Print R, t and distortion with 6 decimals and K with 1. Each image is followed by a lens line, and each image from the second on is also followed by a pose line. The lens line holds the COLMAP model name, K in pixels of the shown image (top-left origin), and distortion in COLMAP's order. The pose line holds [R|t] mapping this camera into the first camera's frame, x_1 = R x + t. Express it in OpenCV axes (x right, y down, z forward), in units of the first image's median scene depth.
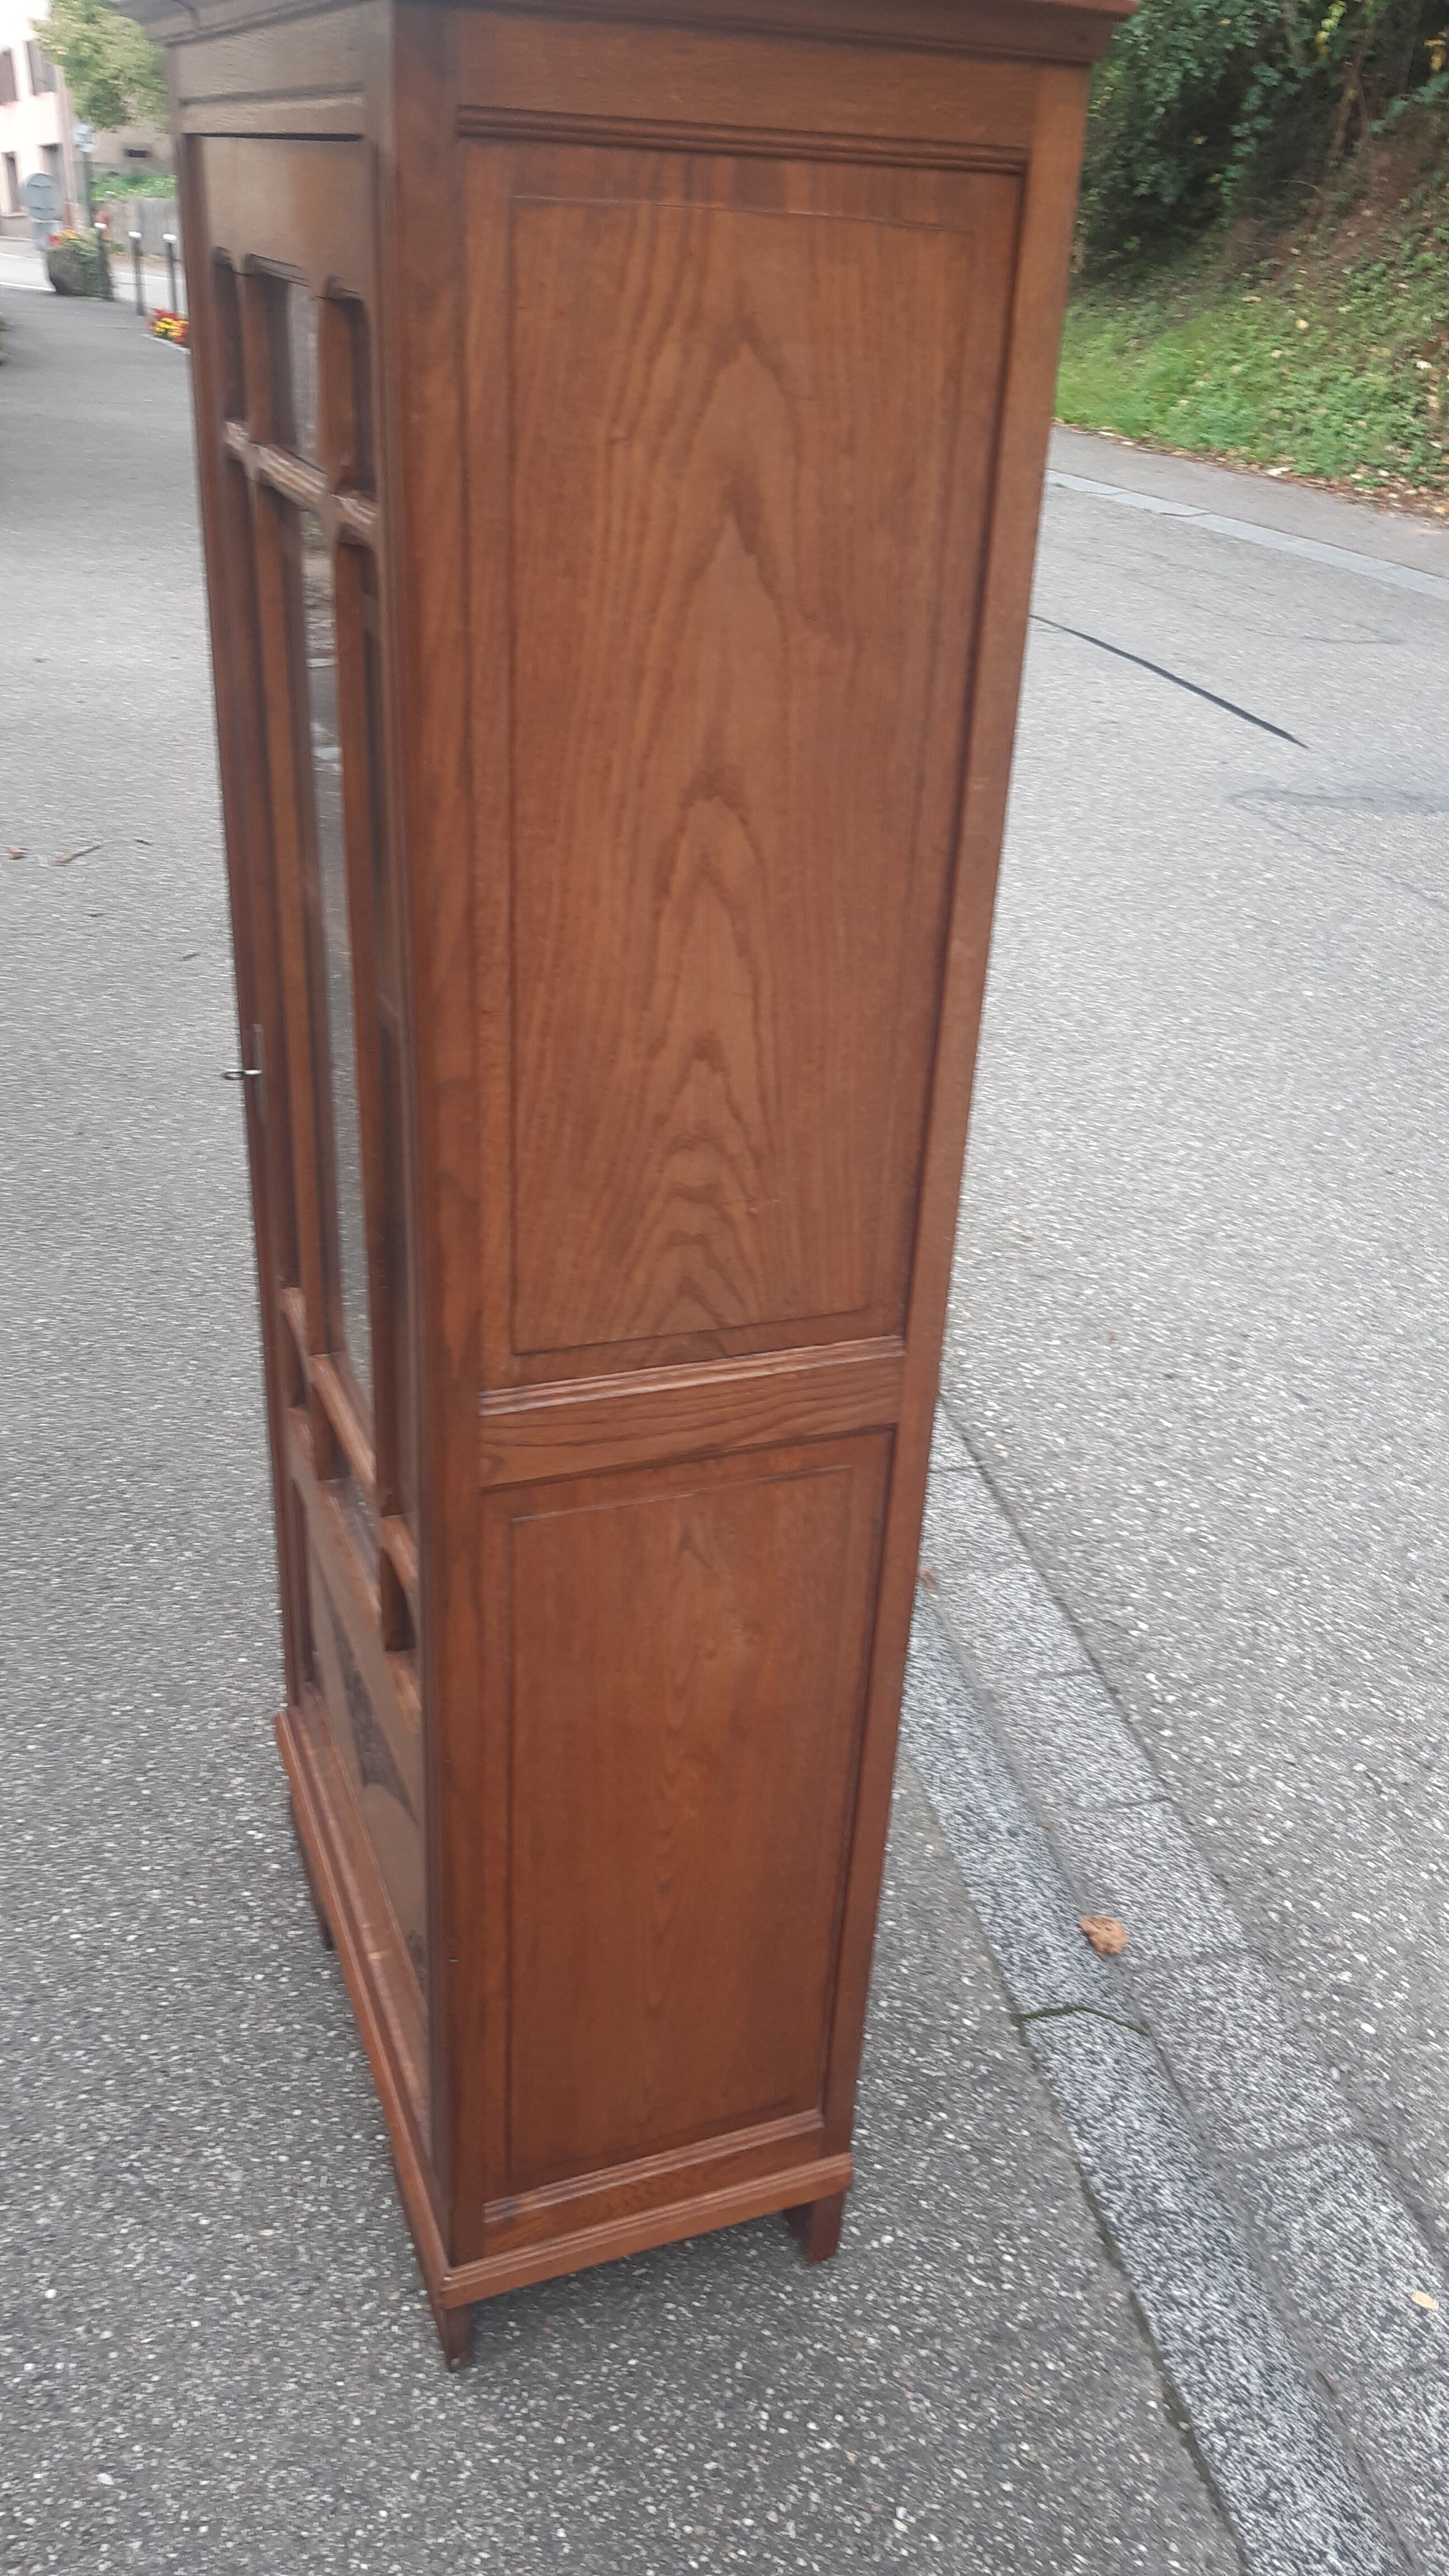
lens RADIAL K [[2020.7, 0, 757.5], [0, 2020.7, 1290.8], [0, 0, 1]] dist [0.082177, -0.164438]
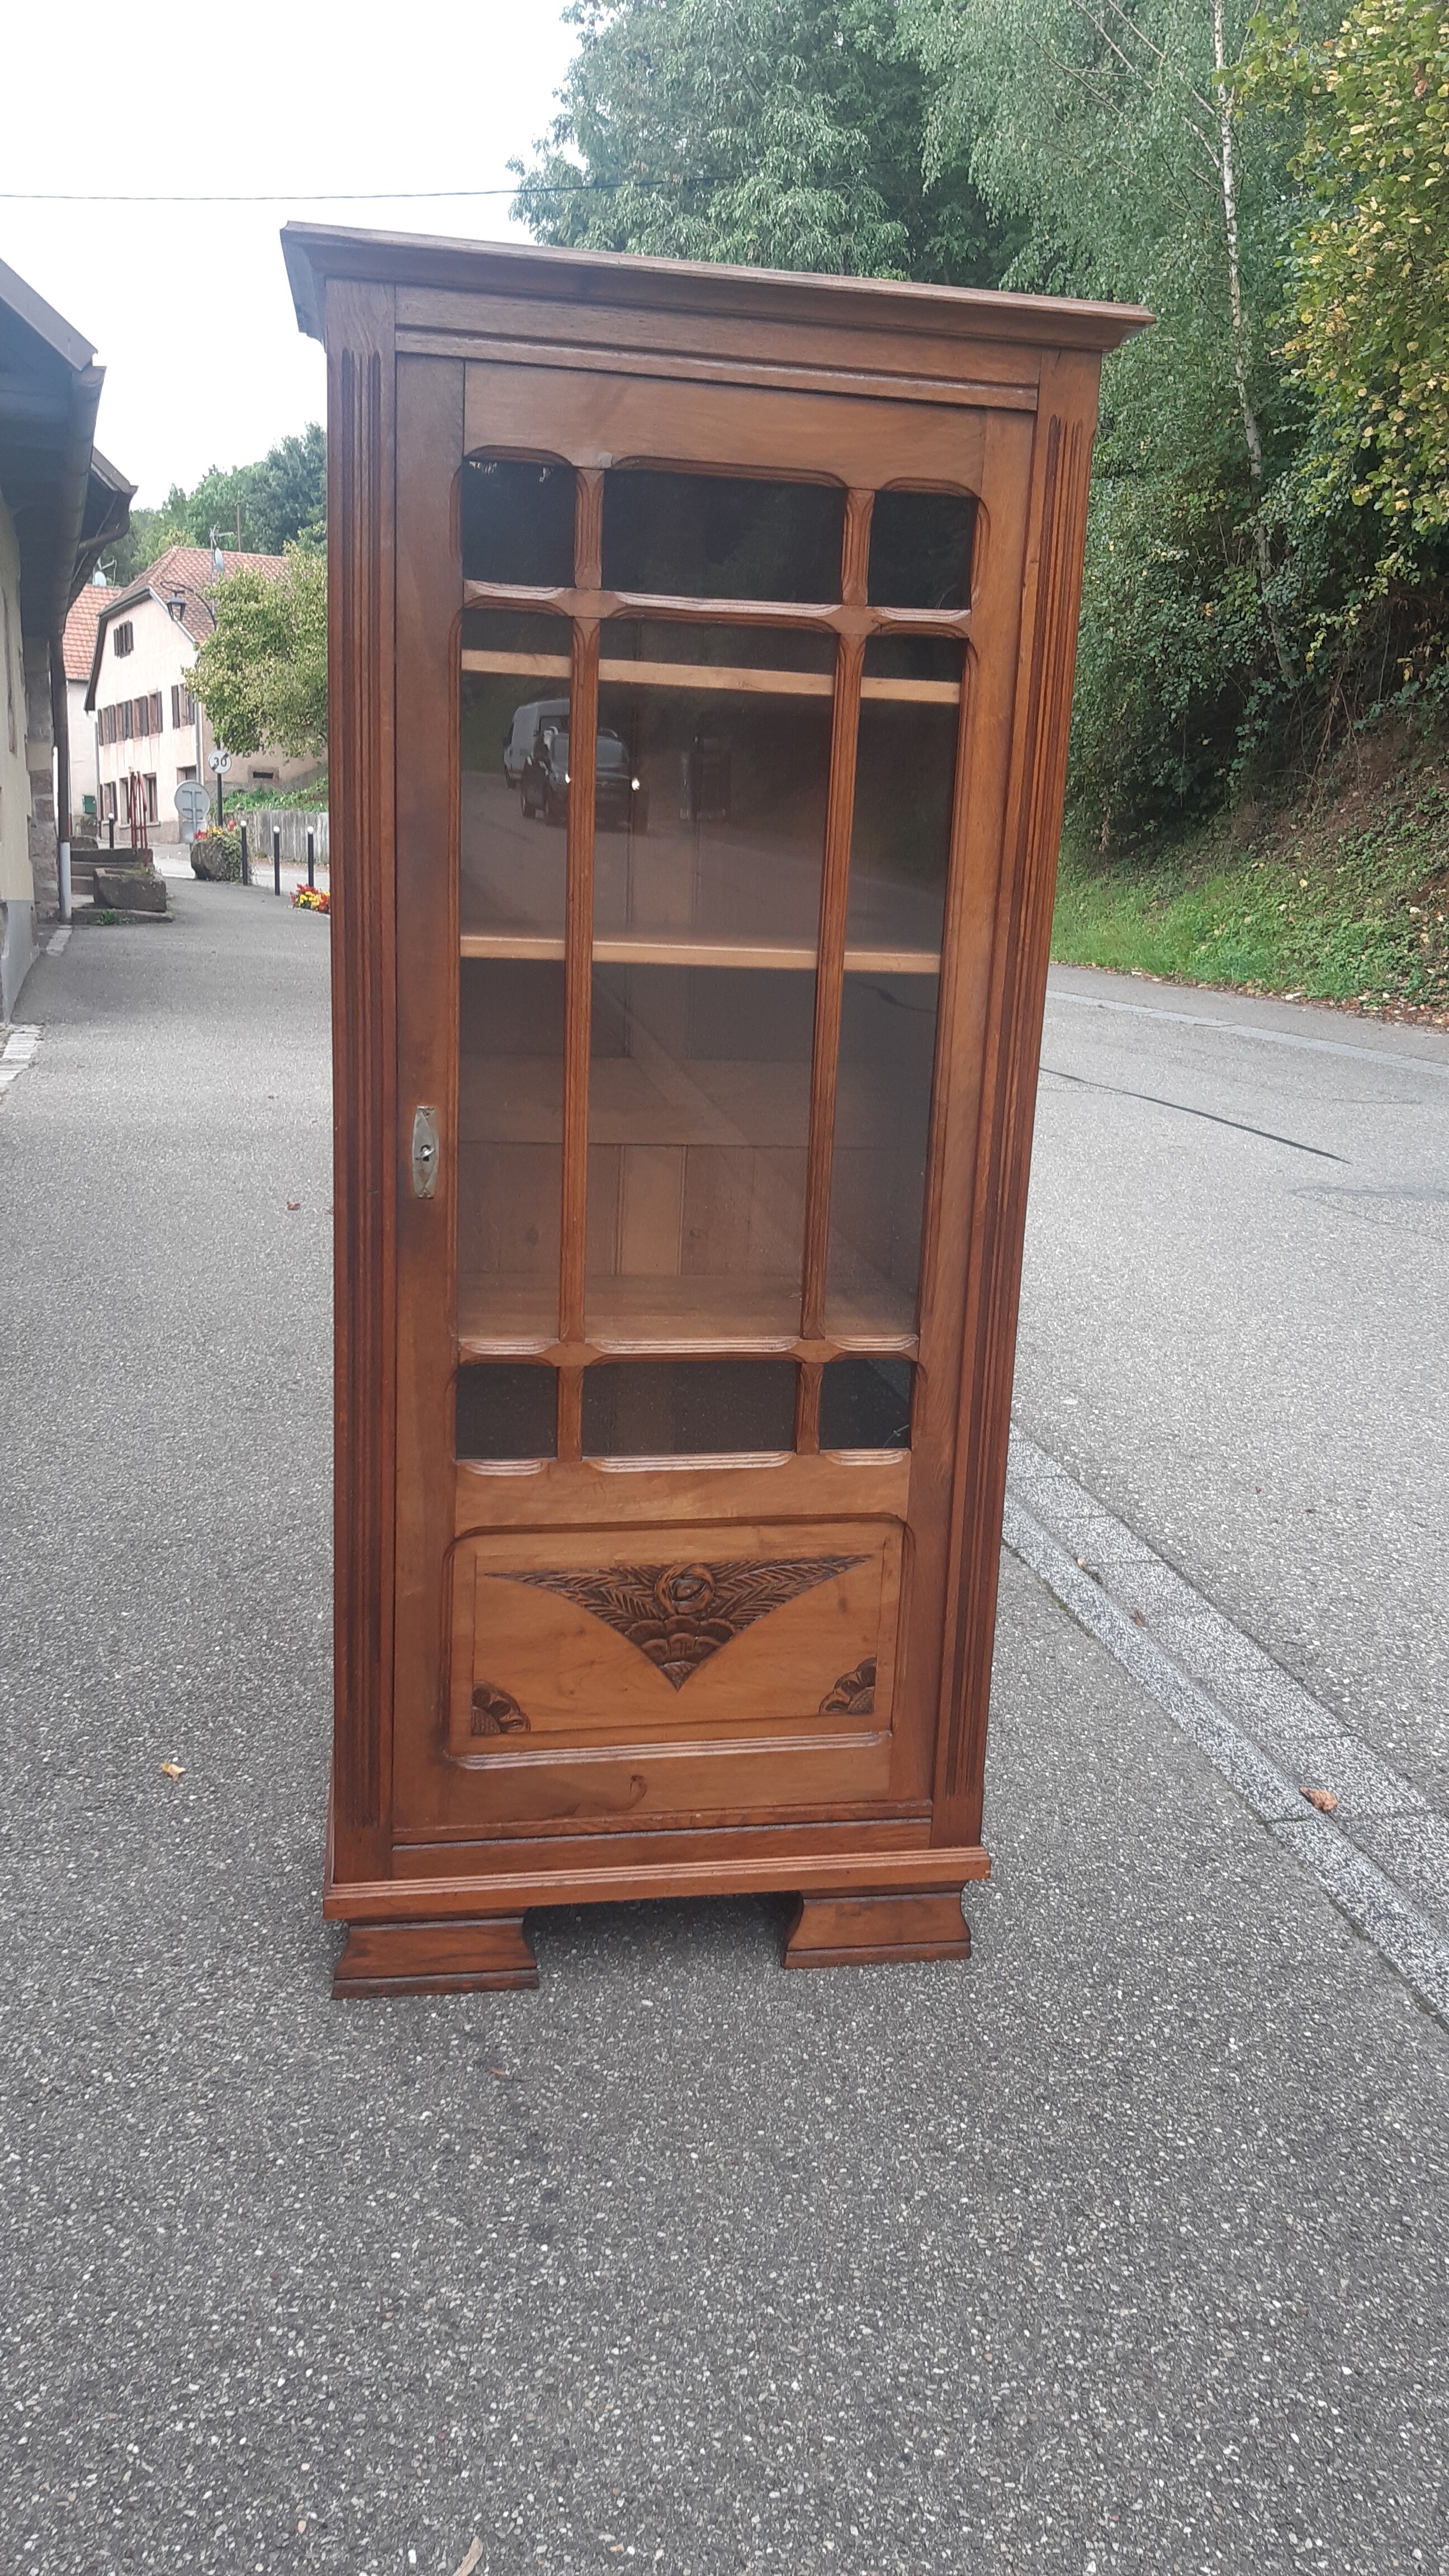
lens RADIAL K [[1990.7, 0, 765.0], [0, 1990.7, 1290.8], [0, 0, 1]] dist [0.078725, -0.164893]
pose [[0.999886, 0.000320, -0.015091, -0.023323], [-0.004218, 0.965876, -0.258971, 0.049438], [0.014493, 0.259005, 0.965767, -0.044757]]
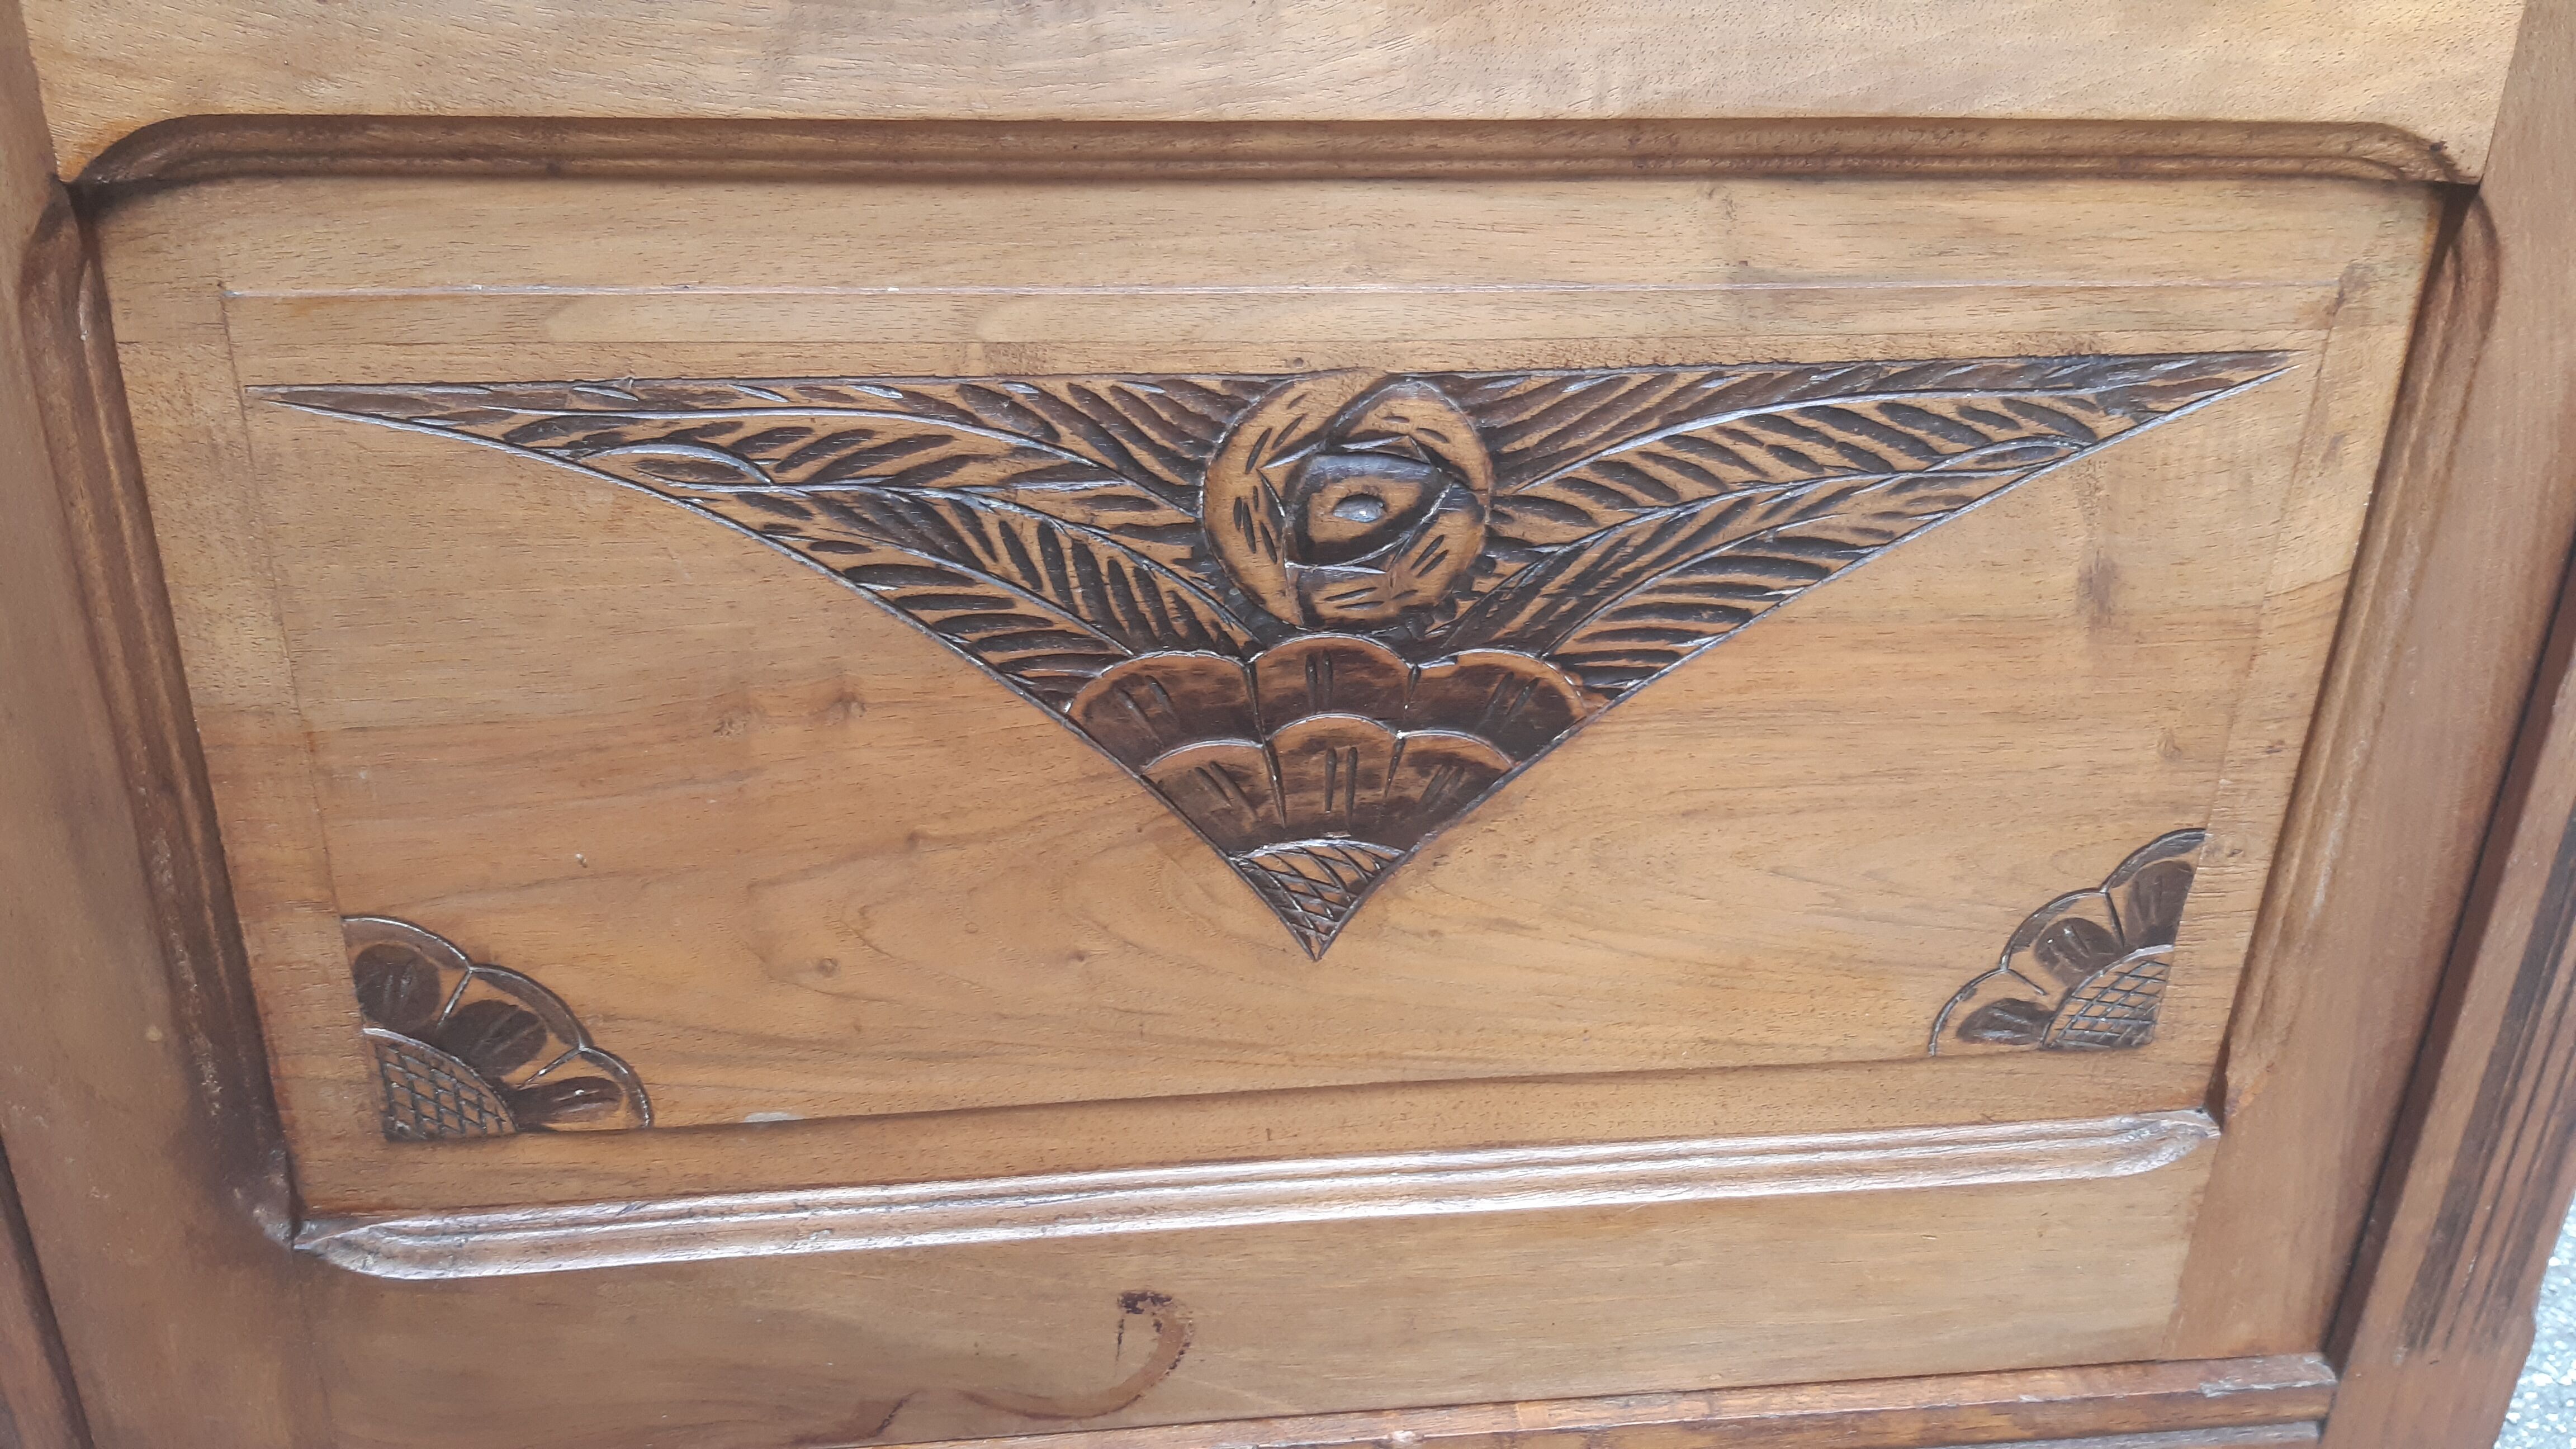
lens RADIAL K [[1994.0, 0, 1288.0], [0, 1994.0, 724.5], [0, 0, 1]] dist [0.065859, -0.139022]
pose [[0.993005, 0.026486, -0.115060, -0.028490], [-0.031473, 0.998633, -0.041736, 0.037928], [0.113798, 0.045065, 0.992481, 0.066390]]
